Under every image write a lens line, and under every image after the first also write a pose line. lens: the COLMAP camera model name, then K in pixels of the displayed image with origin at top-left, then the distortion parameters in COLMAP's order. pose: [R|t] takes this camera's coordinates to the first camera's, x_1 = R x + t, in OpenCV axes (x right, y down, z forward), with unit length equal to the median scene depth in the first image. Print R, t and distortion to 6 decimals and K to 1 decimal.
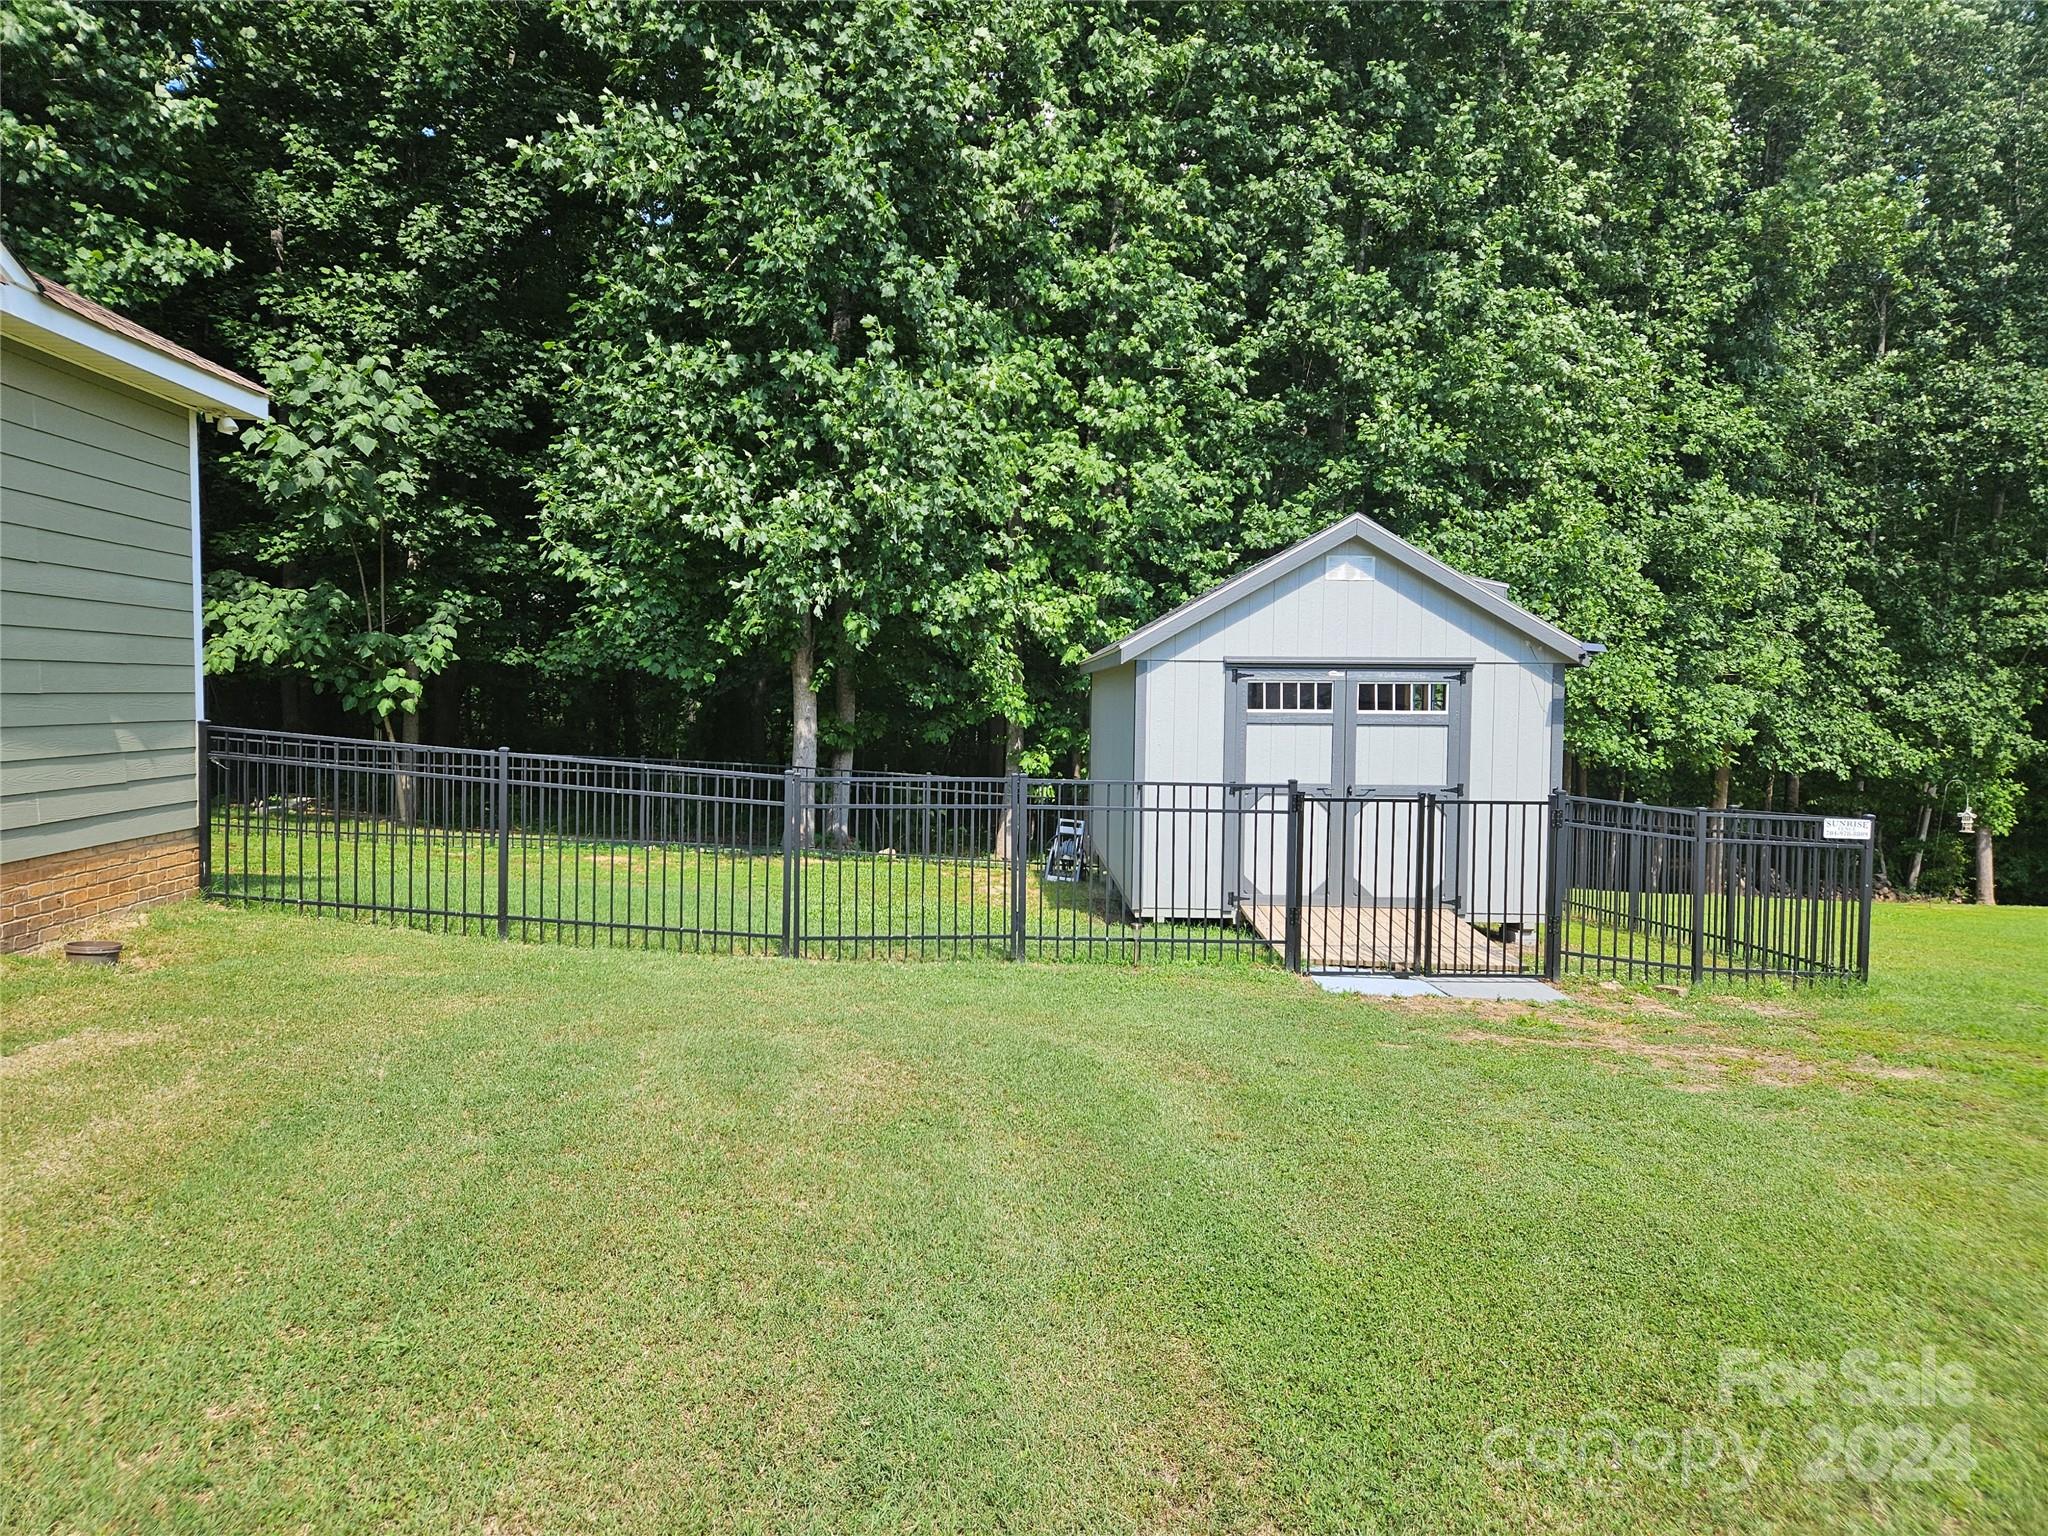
lens RADIAL K [[1384.1, 0, 1017.6], [0, 1384.1, 766.0], [0, 0, 1]] dist [0.060581, -0.004039]
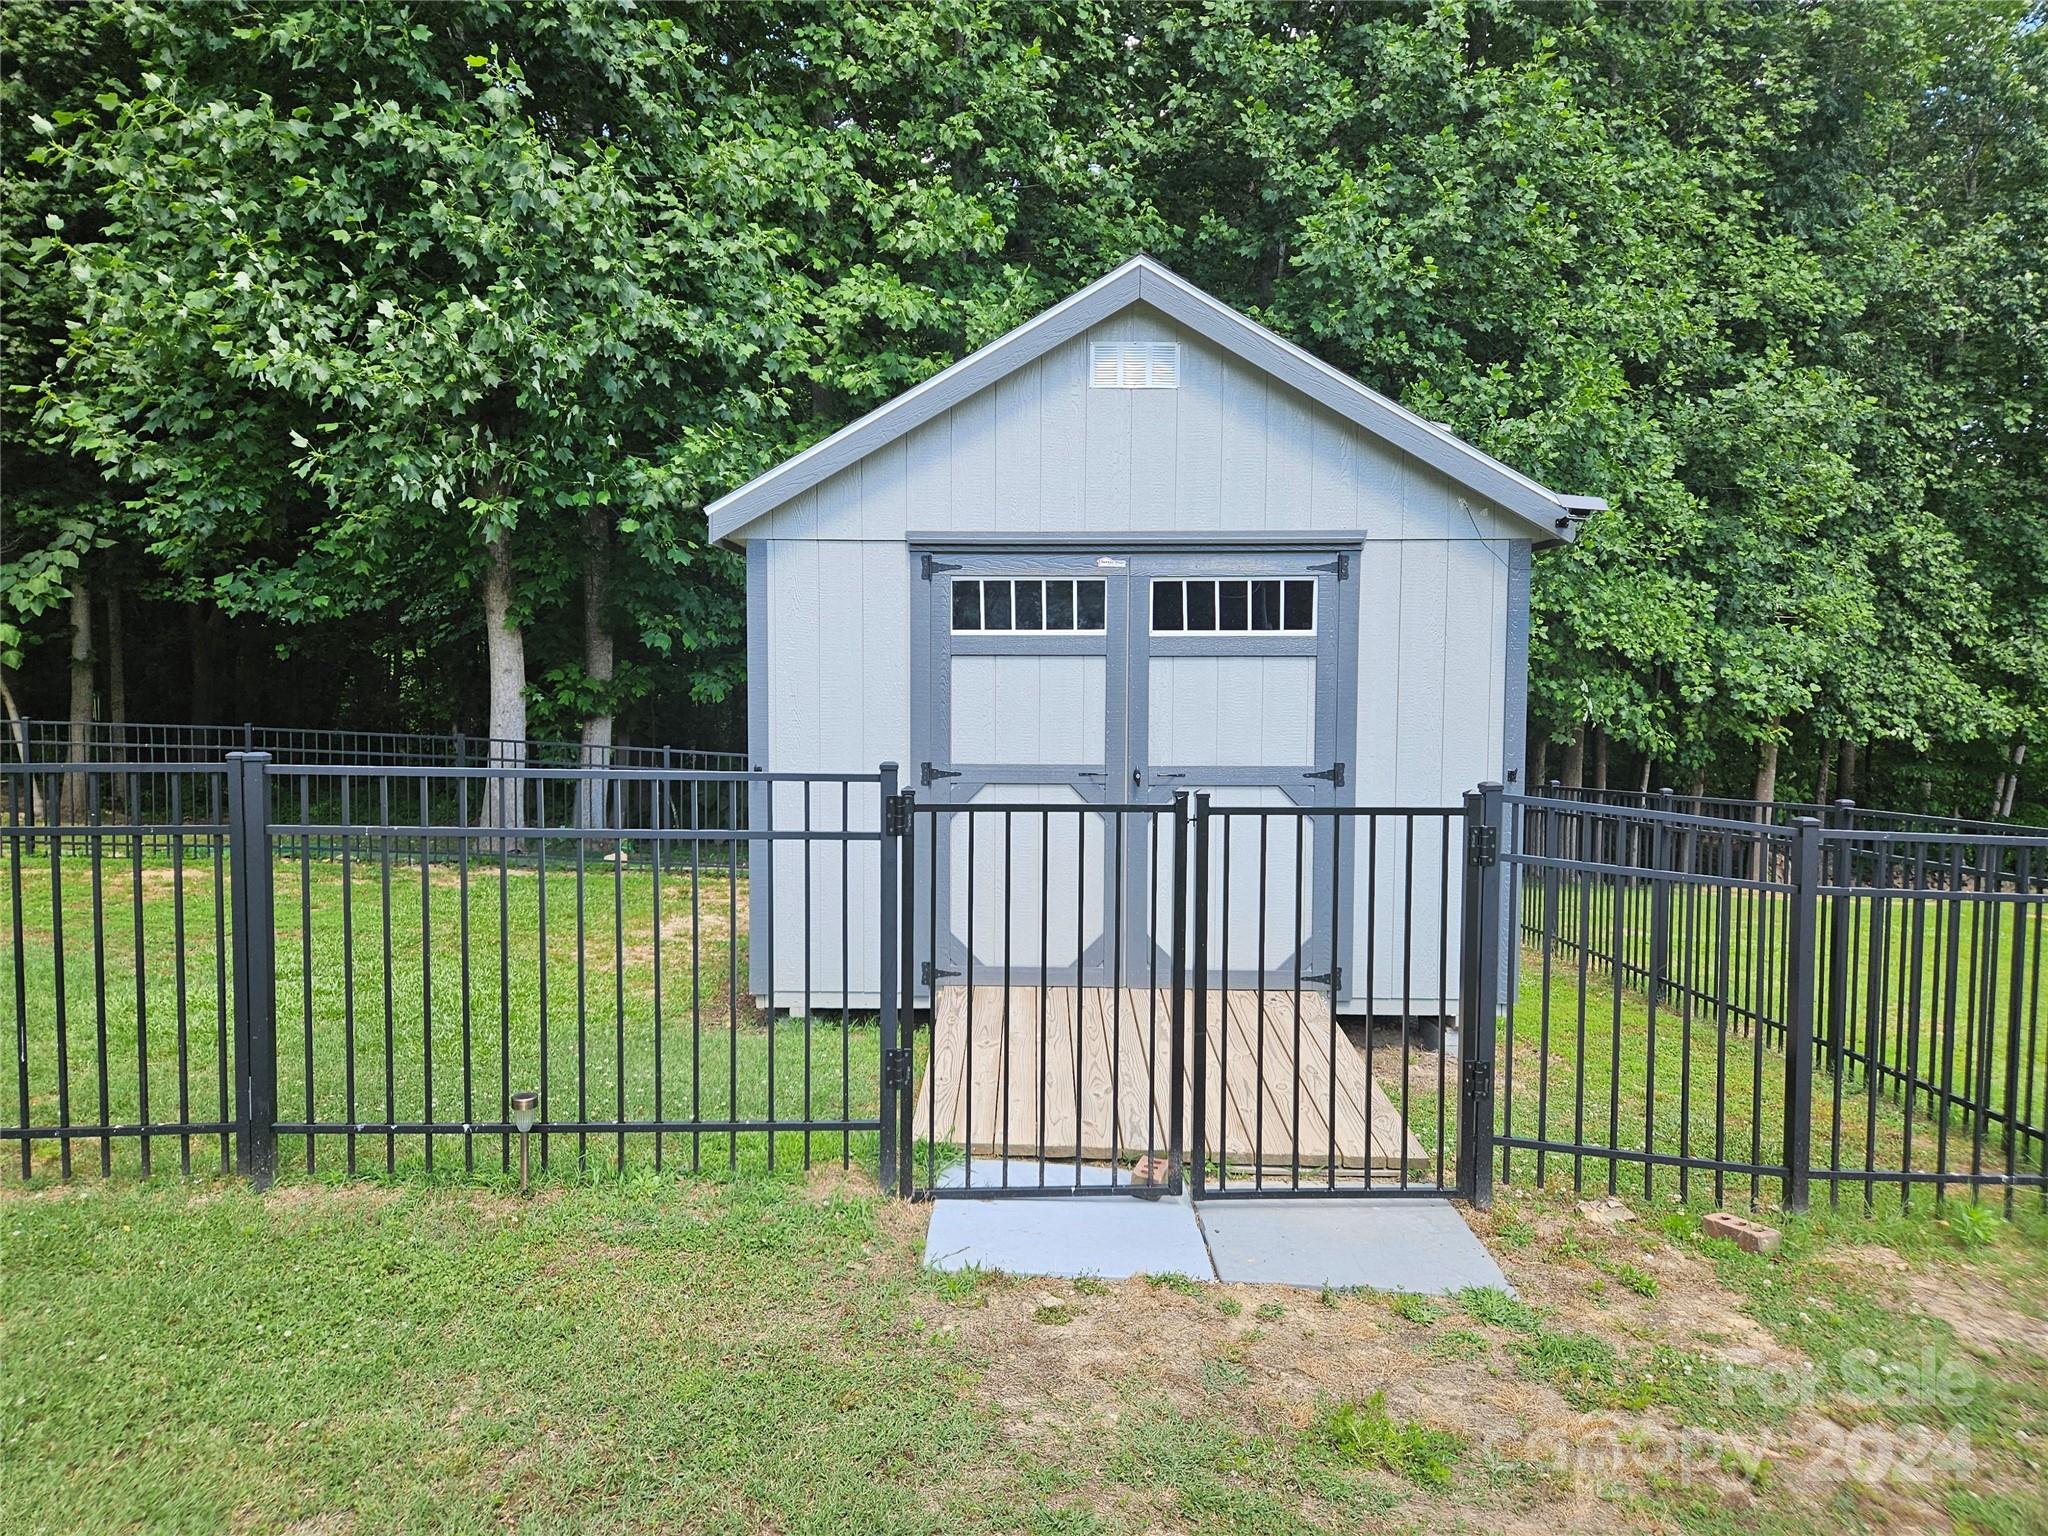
lens RADIAL K [[1384.1, 0, 1030.7], [0, 1384.1, 776.4], [0, 0, 1]] dist [0.060581, -0.004039]
pose [[0.999942, -0.006140, -0.008855, 0.143687], [0.006375, 0.999620, 0.026801, 0.001647], [0.008687, -0.026856, 0.999602, 0.324307]]
